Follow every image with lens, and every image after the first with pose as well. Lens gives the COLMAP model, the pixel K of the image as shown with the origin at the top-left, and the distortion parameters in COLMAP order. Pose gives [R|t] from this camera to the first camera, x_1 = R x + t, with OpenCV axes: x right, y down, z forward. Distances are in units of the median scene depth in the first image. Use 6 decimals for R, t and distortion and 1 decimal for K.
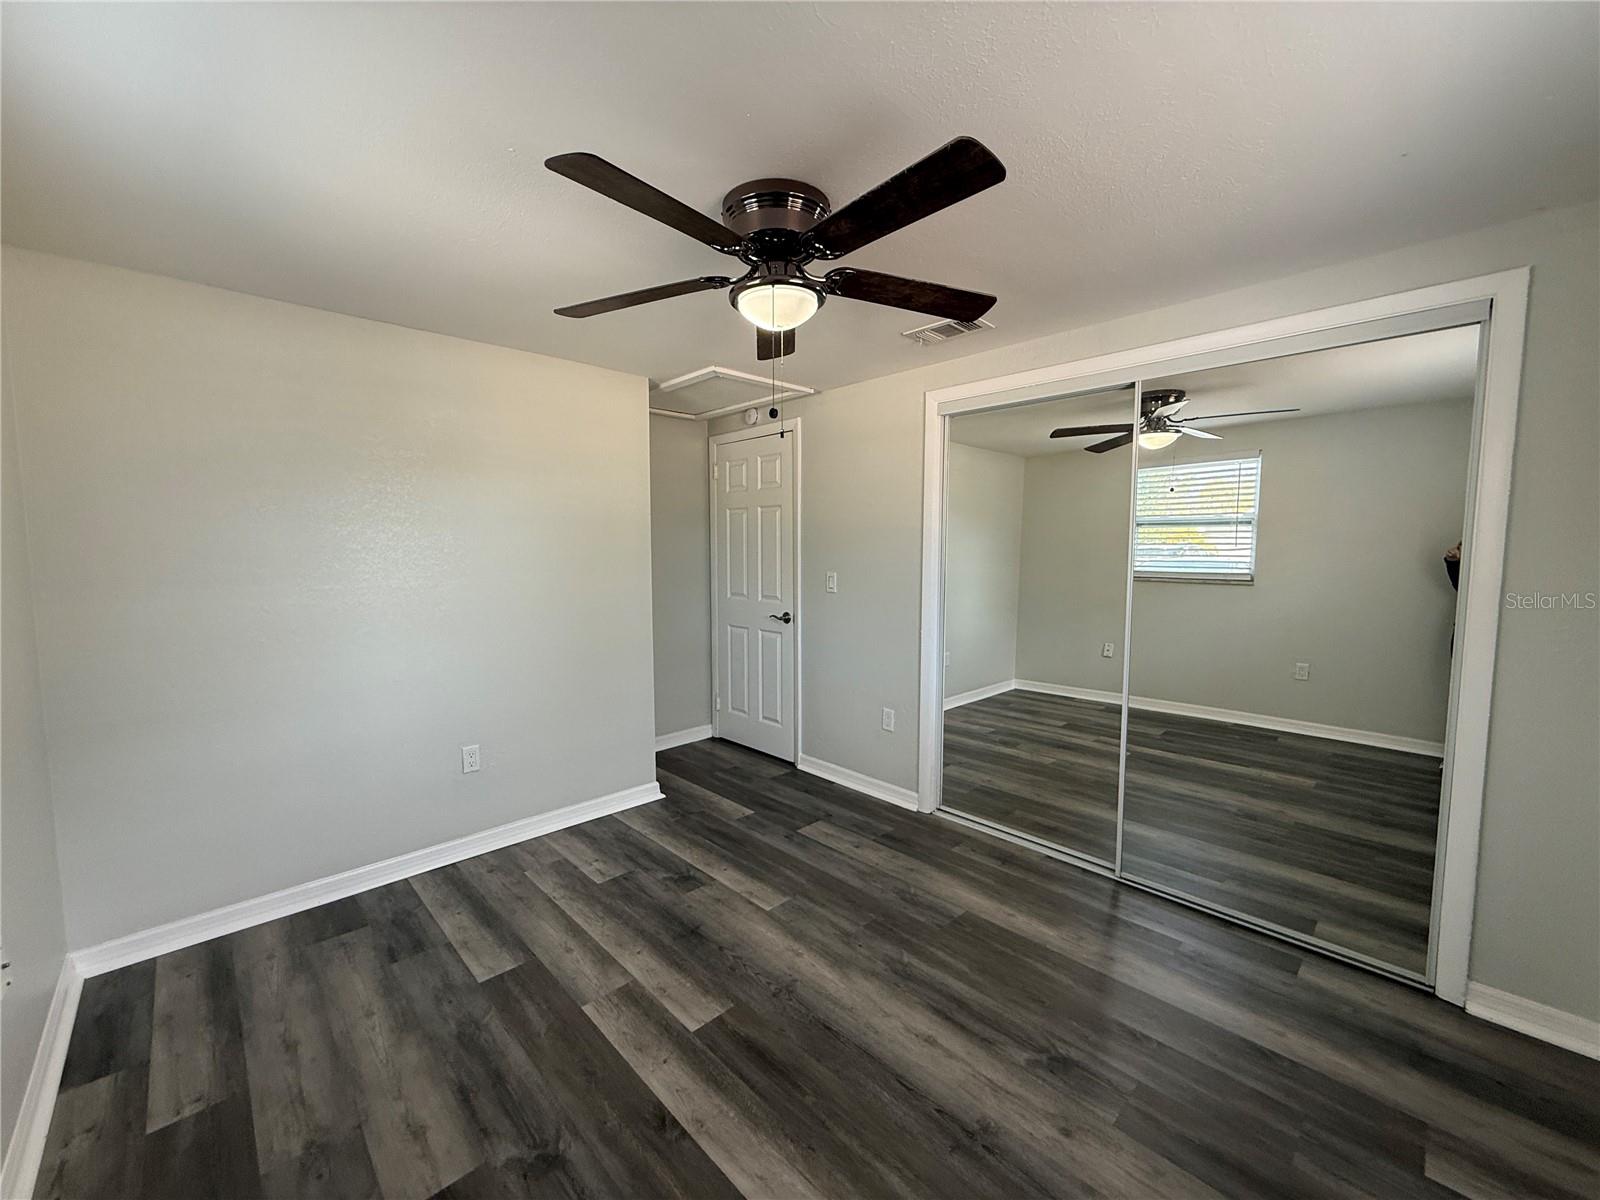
lens RADIAL K [[632.1, 0, 794.2], [0, 632.1, 597.8], [0, 0, 1]] dist [-0.002551, -0.000009]
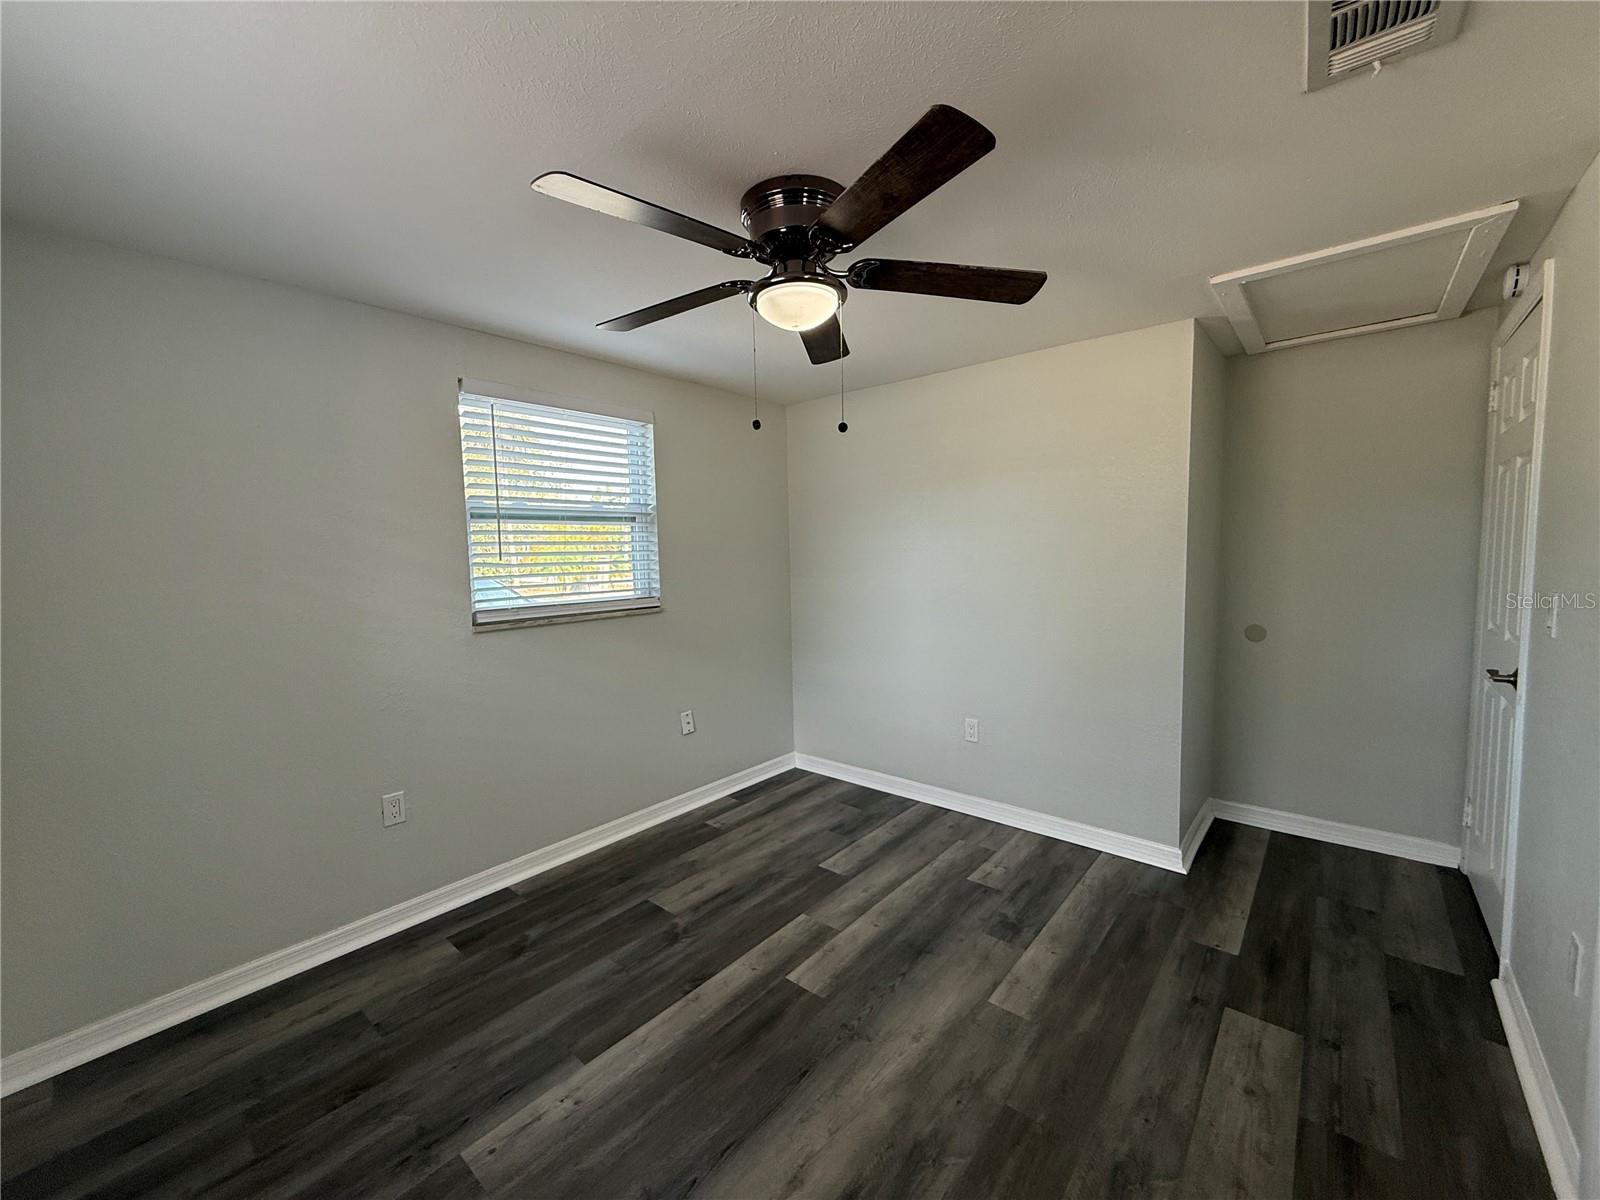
lens RADIAL K [[632.1, 0, 794.2], [0, 632.1, 597.8], [0, 0, 1]] dist [-0.002551, -0.000009]
pose [[0.101862, 0.076045, -0.991888, 0.788477], [-0.057885, 0.995838, 0.070403, -0.065085], [0.993113, 0.050243, 0.105840, 0.738559]]
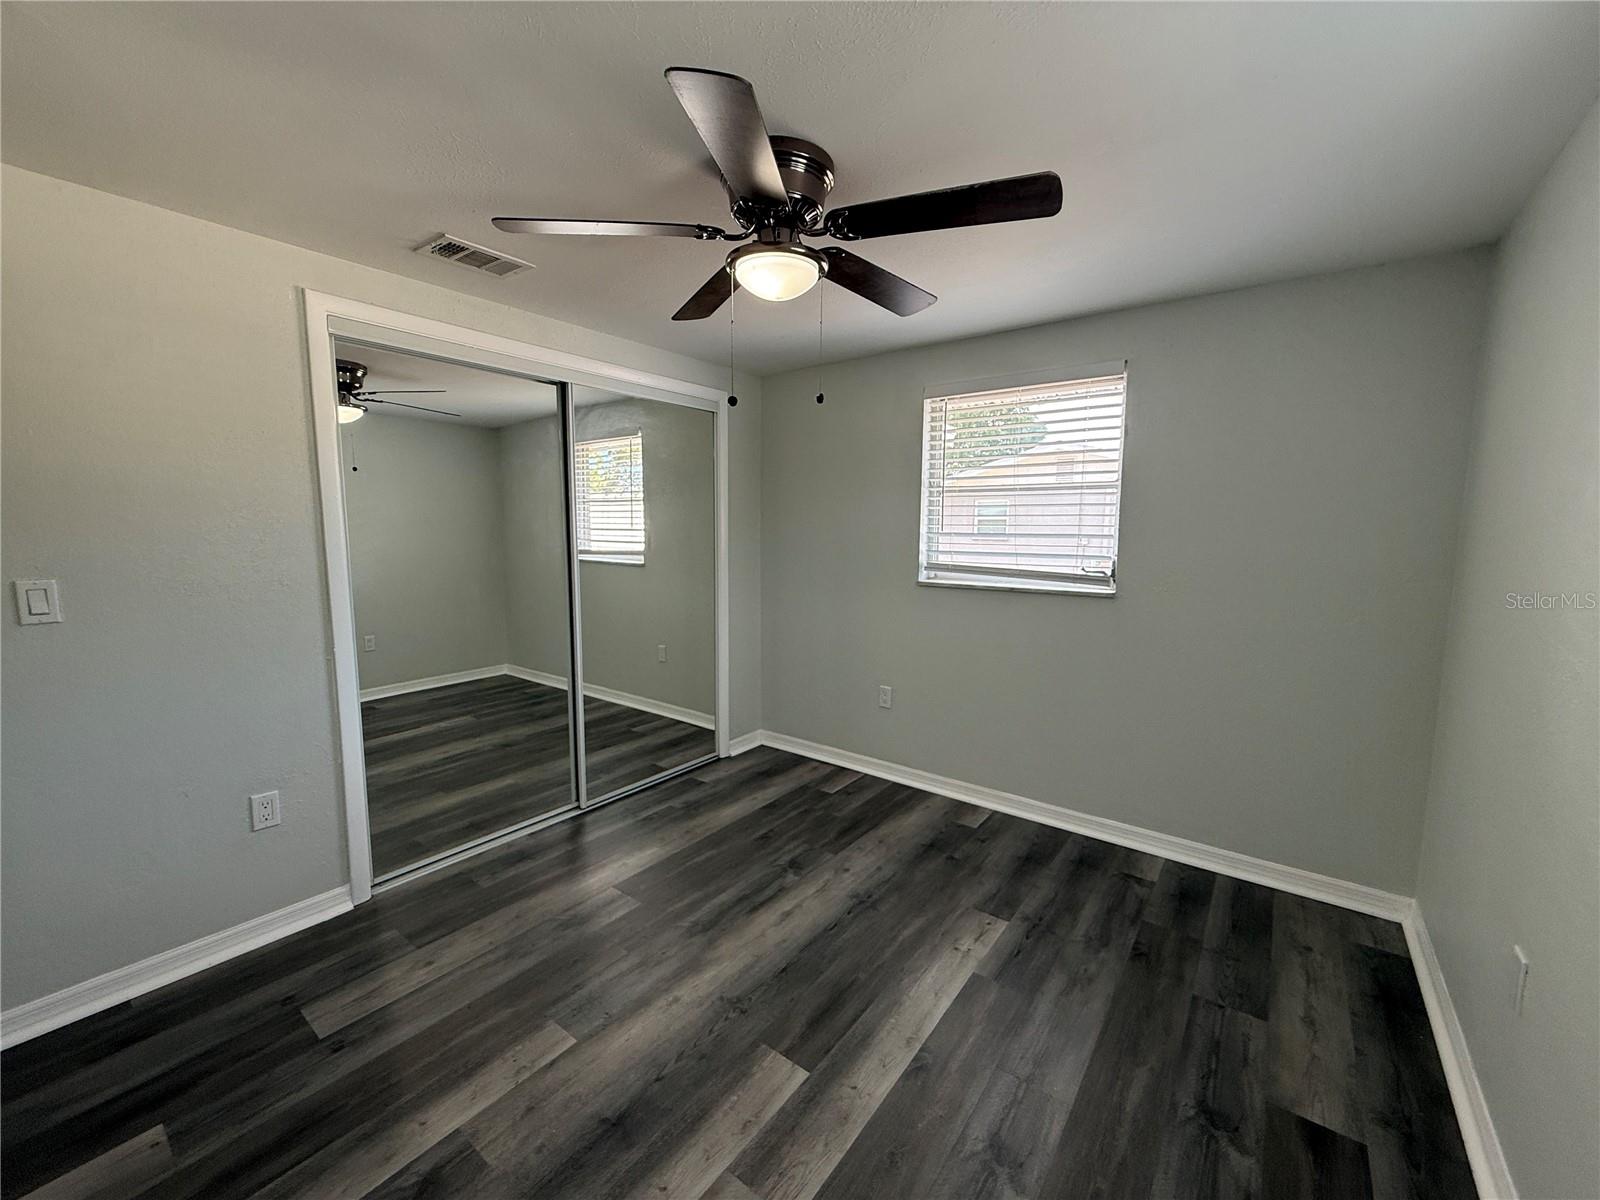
lens RADIAL K [[641.2, 0, 792.9], [0, 641.2, 601.8], [0, 0, 1]] dist [-0.003320, -0.000102]
pose [[-0.151948, -0.114705, 0.981710, -0.832589], [0.072702, 0.989255, 0.126840, -0.075562], [-0.985711, 0.090645, -0.141976, 0.937359]]
